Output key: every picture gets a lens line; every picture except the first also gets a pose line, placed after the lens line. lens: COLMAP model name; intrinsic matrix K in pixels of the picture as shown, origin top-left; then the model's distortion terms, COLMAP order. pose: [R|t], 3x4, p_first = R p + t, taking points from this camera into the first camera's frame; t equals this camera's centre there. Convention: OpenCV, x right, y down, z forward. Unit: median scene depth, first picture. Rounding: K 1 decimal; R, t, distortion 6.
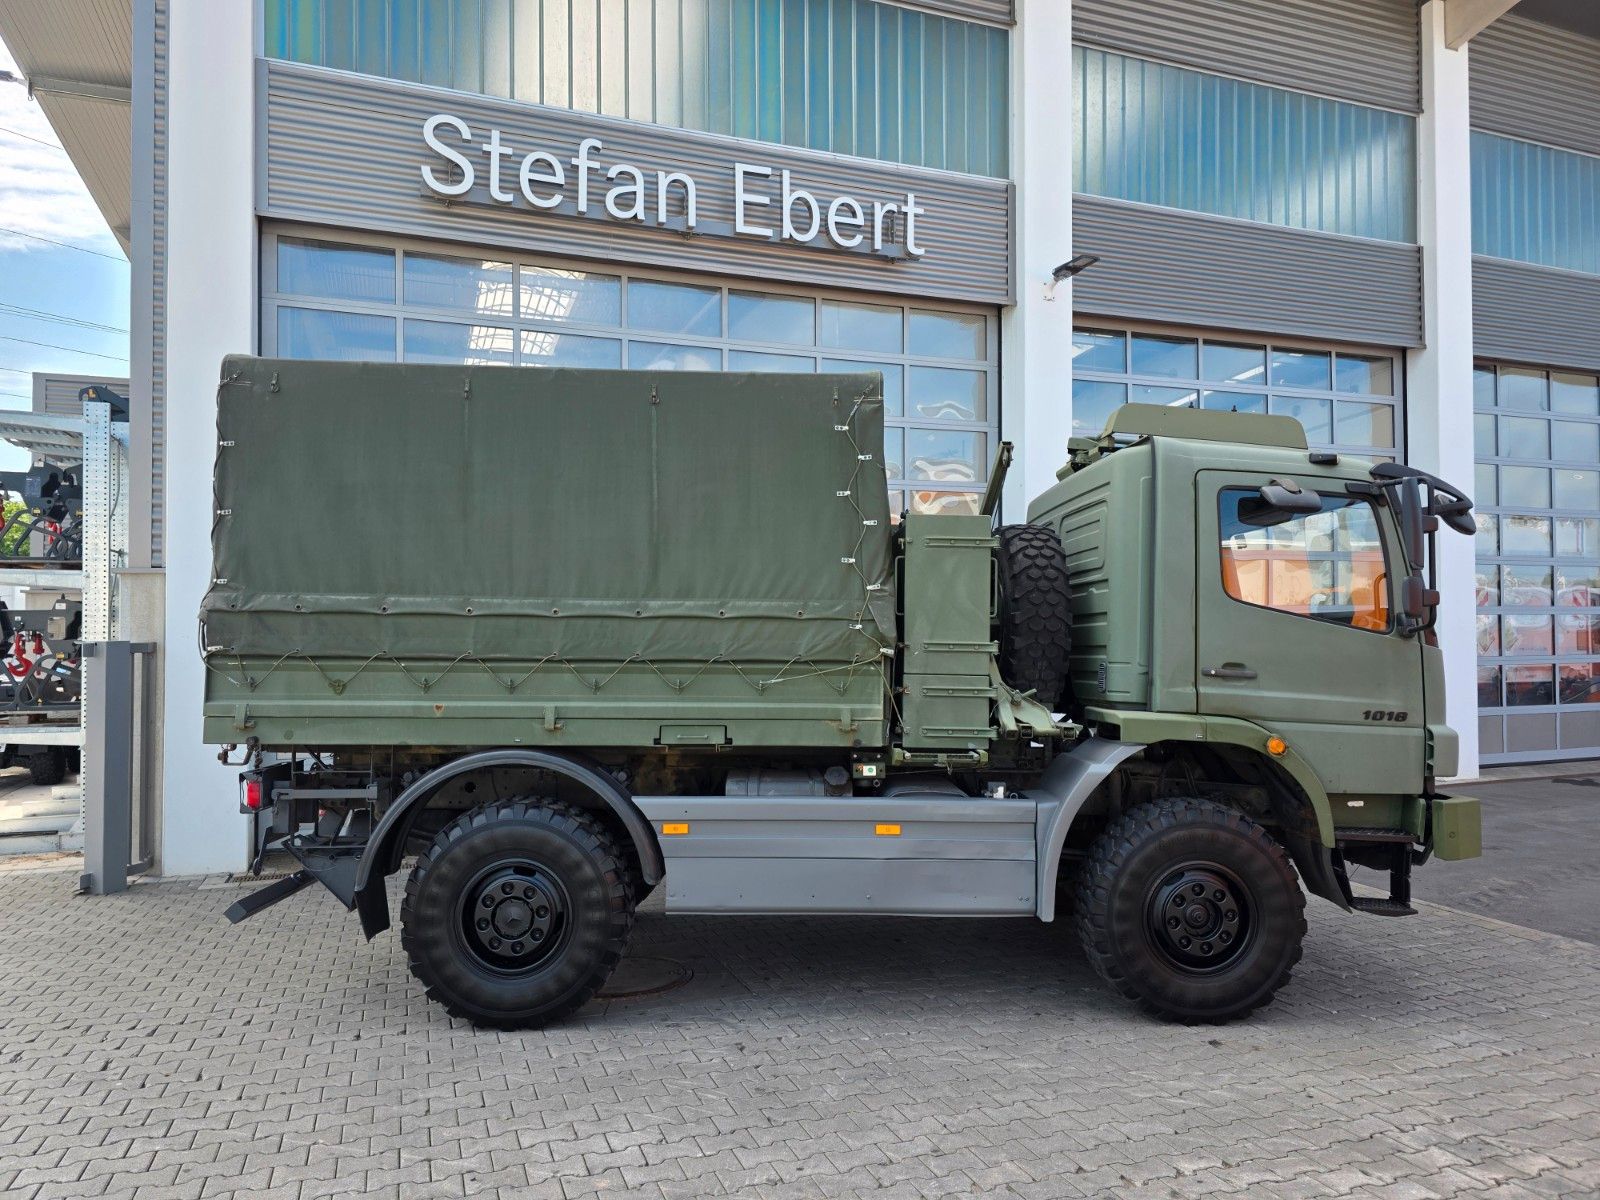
lens RADIAL K [[1072.0, 0, 806.0], [0, 1072.0, 589.9], [0, 0, 1]] dist [0.054468, -0.046349]
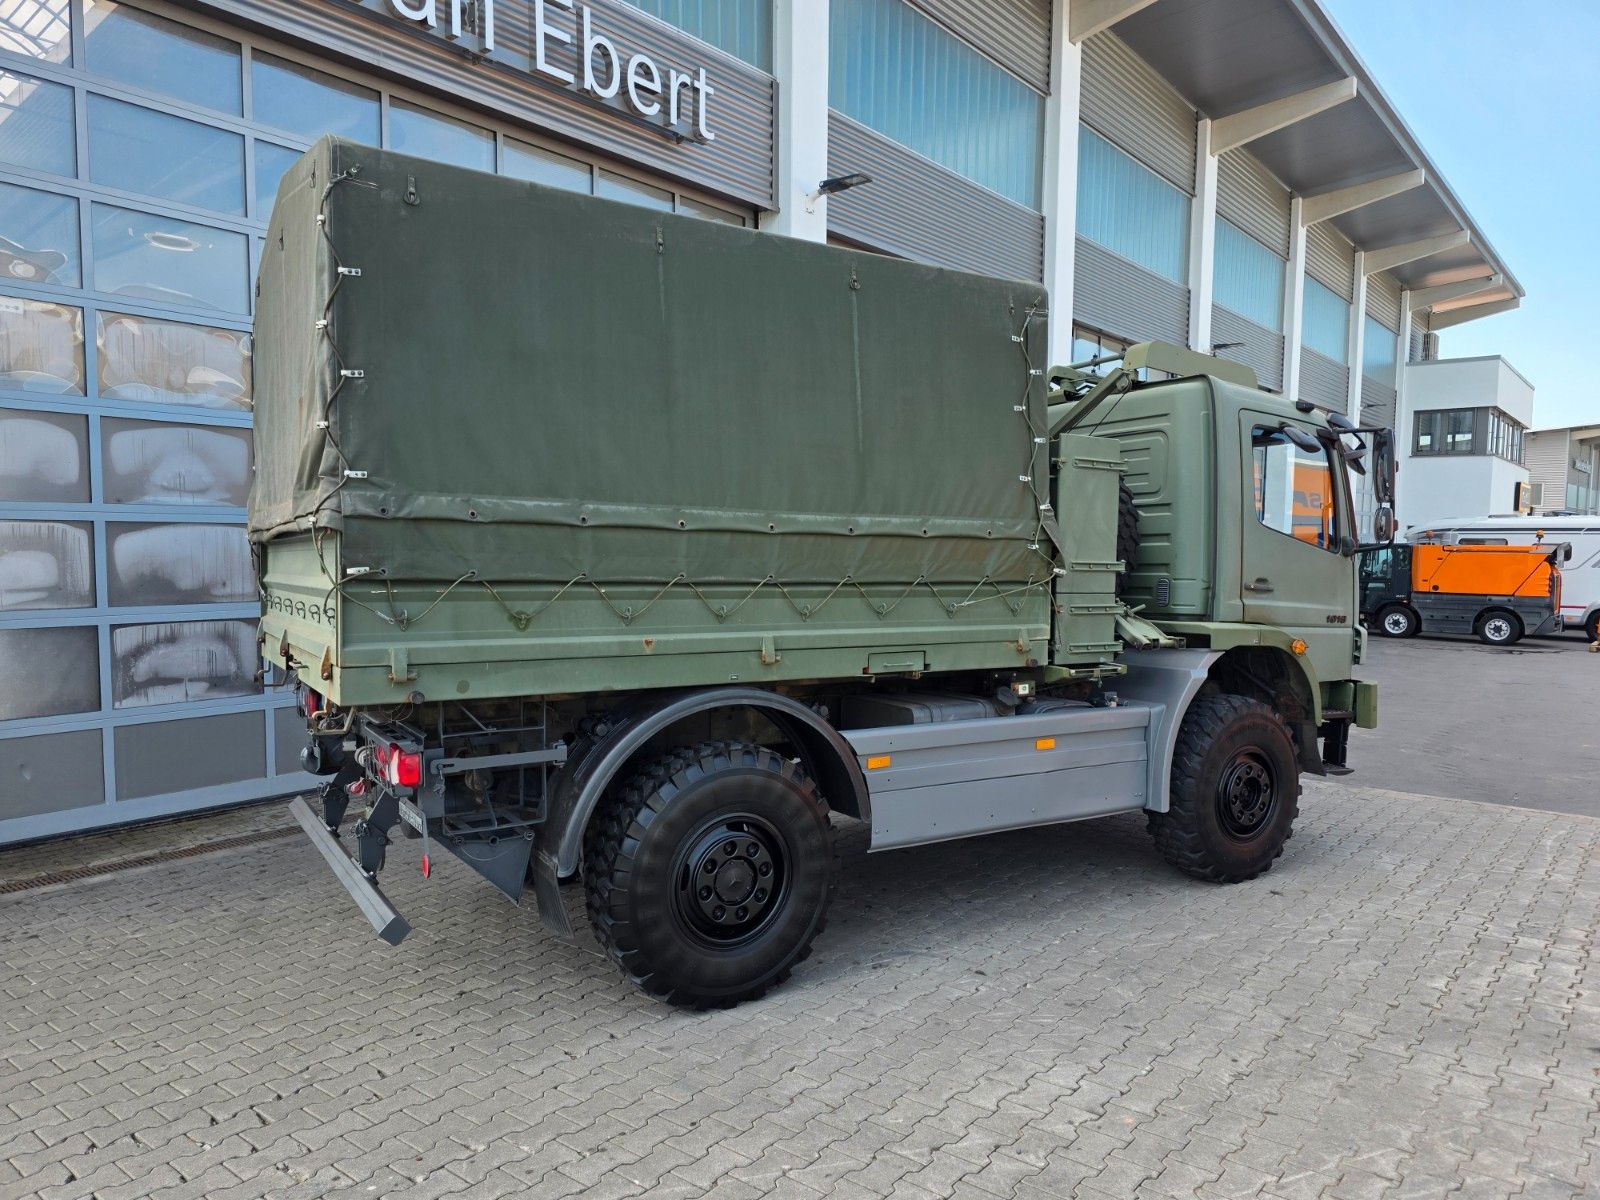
lens RADIAL K [[1072.0, 0, 828.5], [0, 1072.0, 612.5], [0, 0, 1]] dist [0.054468, -0.046349]
pose [[0.859995, -0.025629, 0.509658, -0.434869], [-0.026652, 0.995119, 0.095013, 0.004180], [-0.509606, -0.095294, 0.855115, 0.167745]]
